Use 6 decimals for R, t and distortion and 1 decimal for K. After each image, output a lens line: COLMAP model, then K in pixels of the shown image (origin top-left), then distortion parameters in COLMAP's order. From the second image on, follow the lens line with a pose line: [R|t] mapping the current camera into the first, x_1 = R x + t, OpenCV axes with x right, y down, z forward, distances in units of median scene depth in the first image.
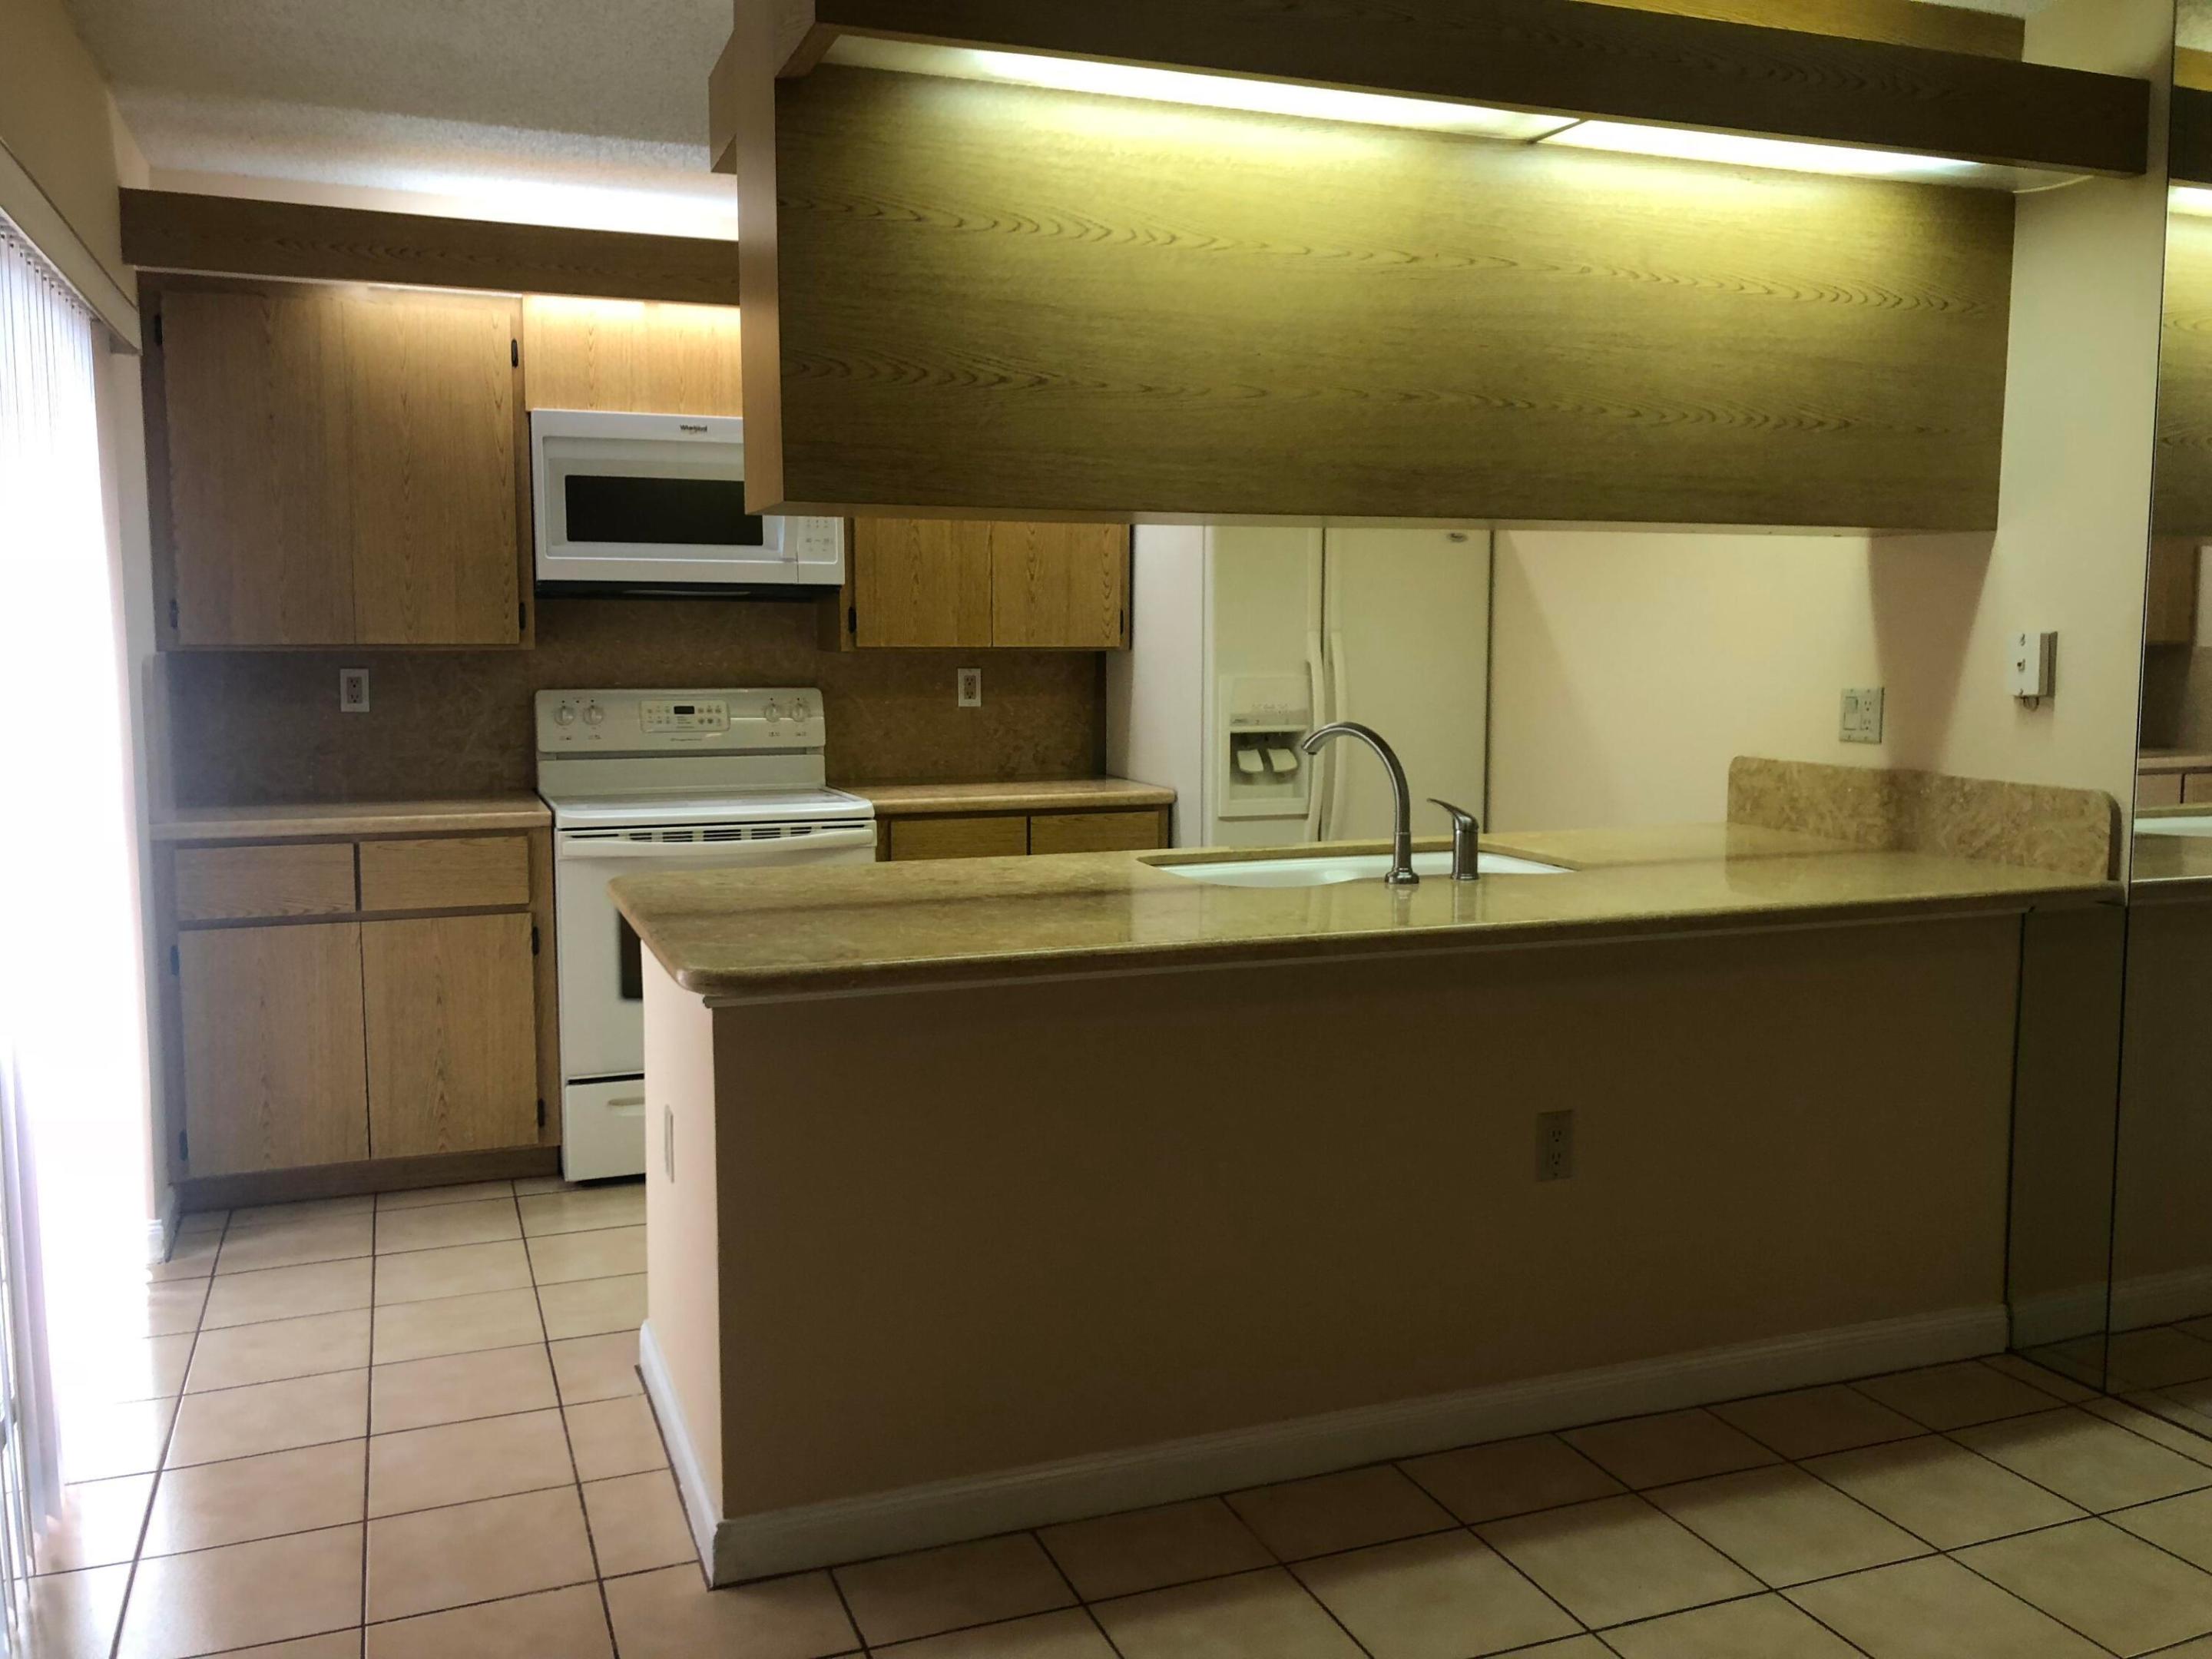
lens RADIAL K [[1825.4, 0, 1115.3], [0, 1825.4, 819.0], [0, 0, 1]] dist [0.045814, -0.010197]
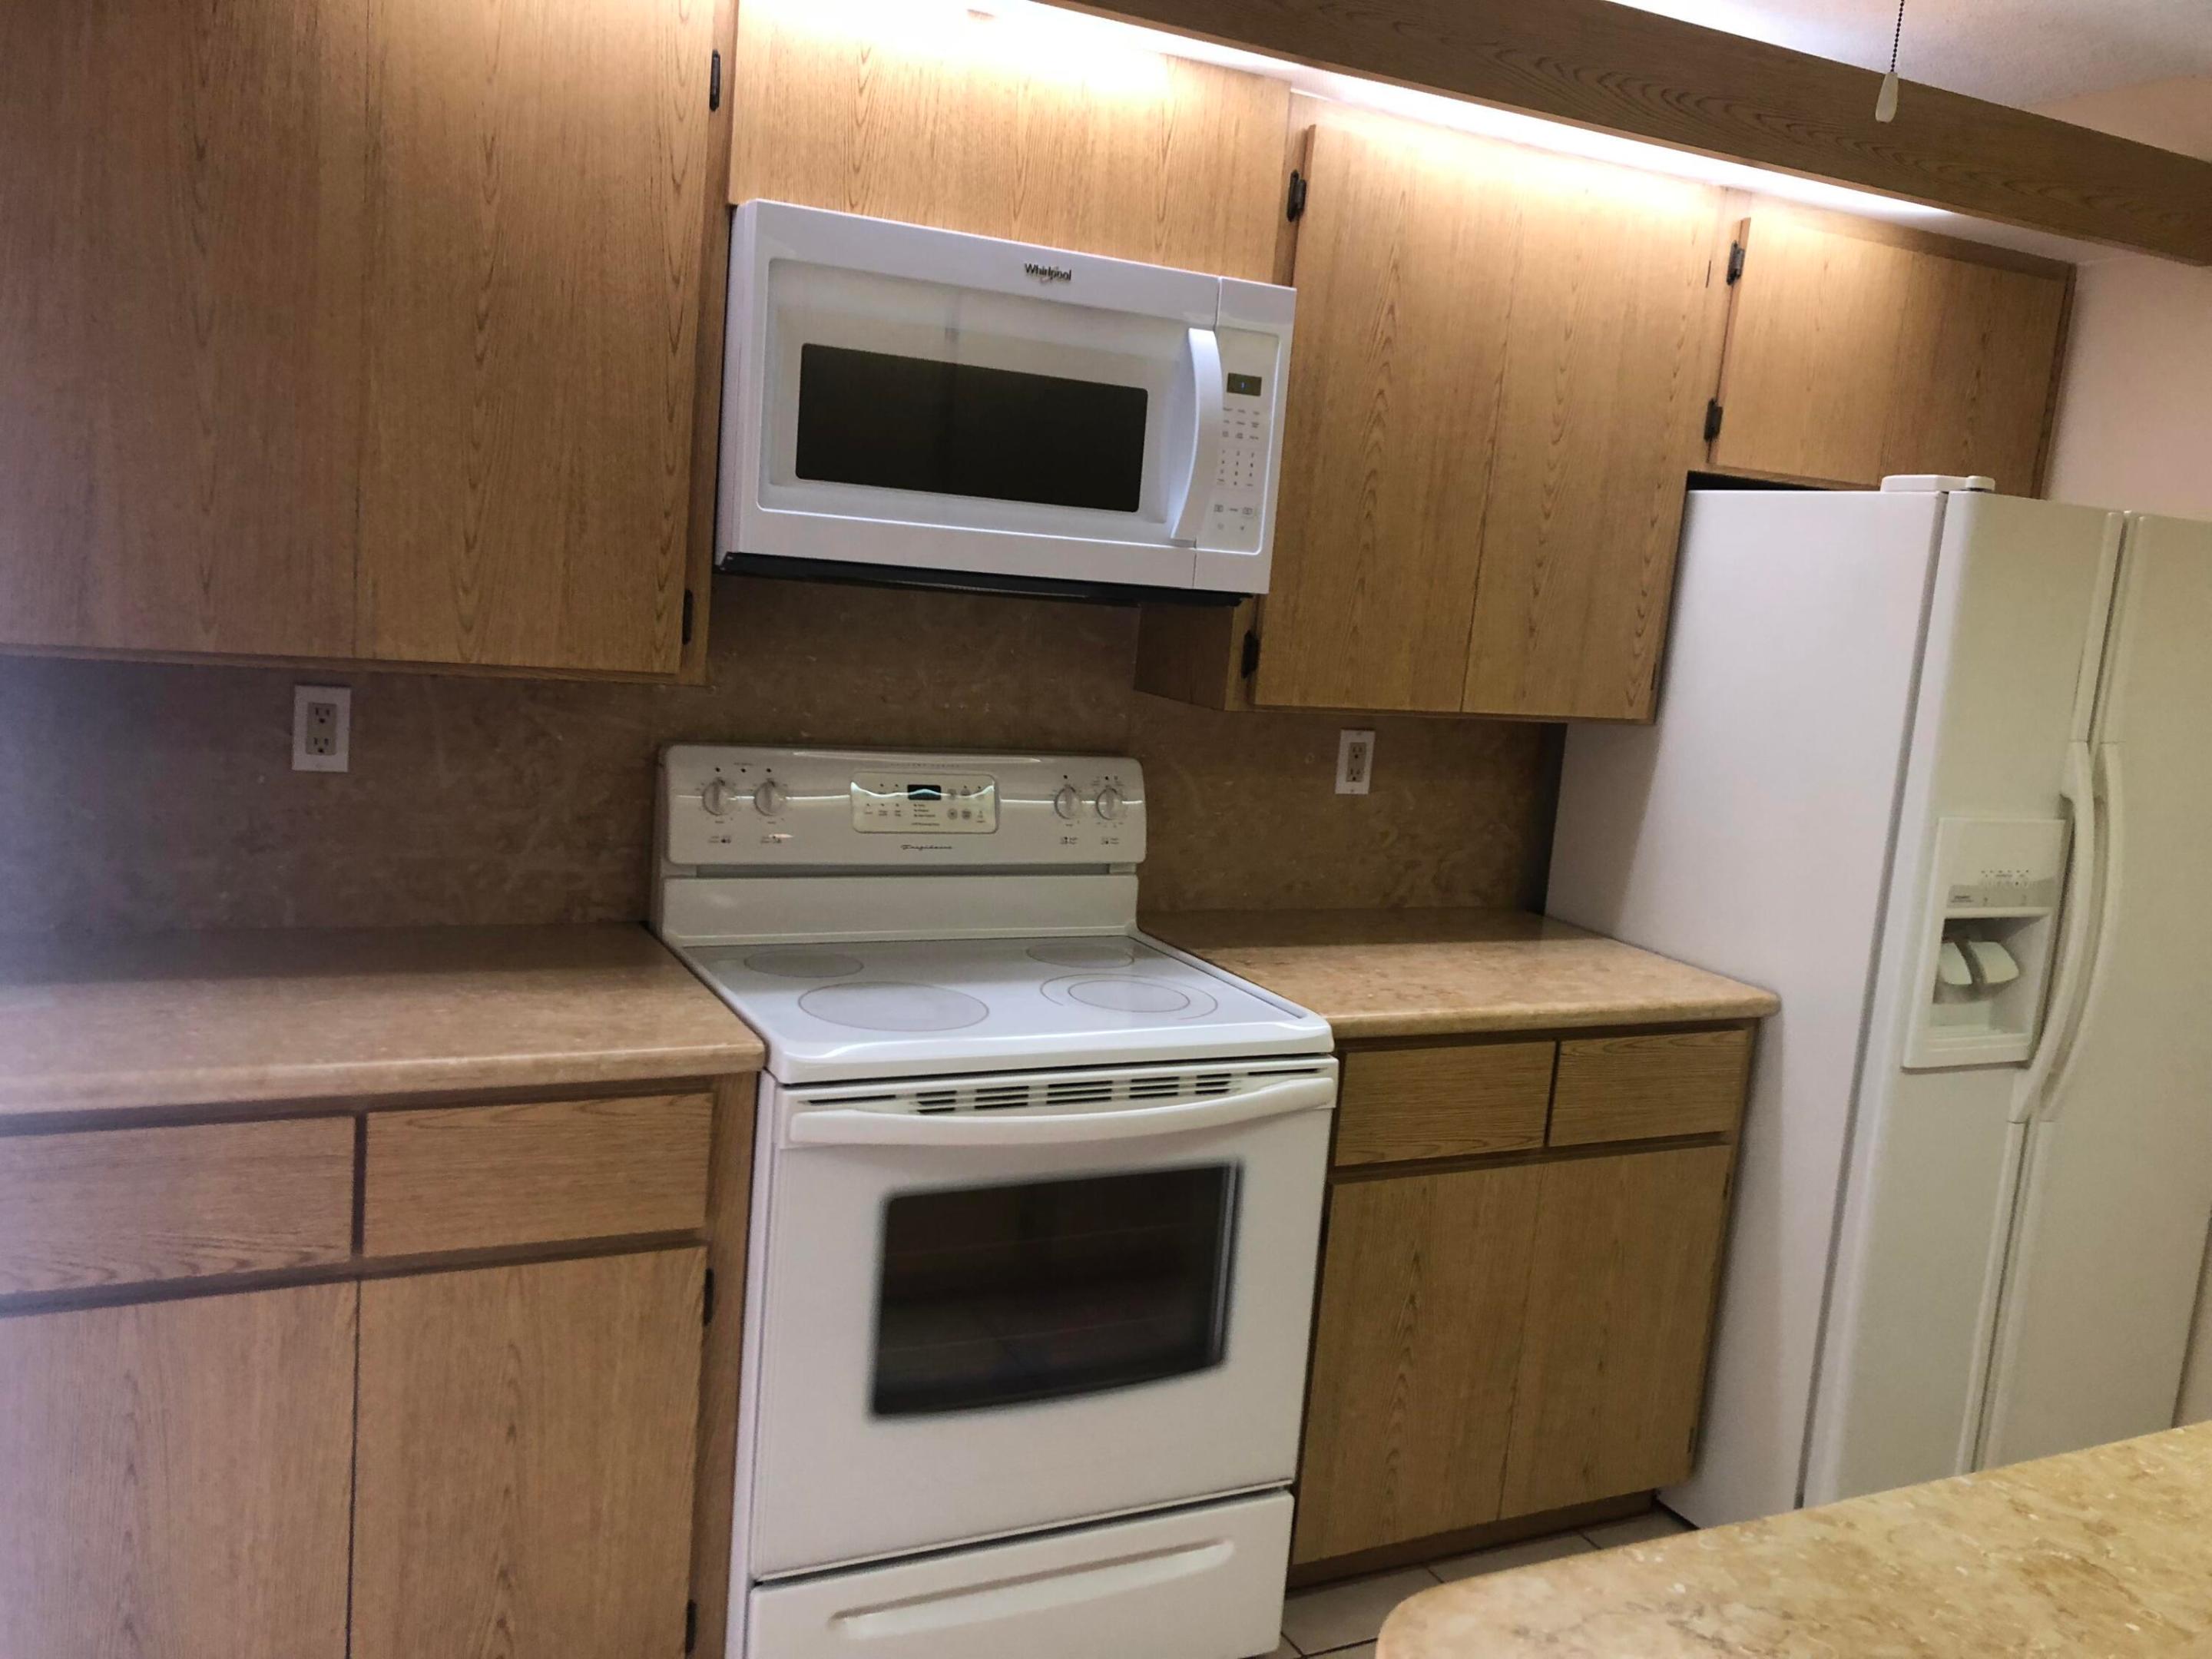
lens RADIAL K [[1825.4, 0, 1094.2], [0, 1825.4, 839.6], [0, 0, 1]] dist [0.045814, -0.010197]
pose [[0.992526, 0.067518, 0.101654, -0.256691], [-0.073566, 0.995662, 0.056973, -0.086150], [-0.097366, -0.064025, 0.993187, 0.482229]]
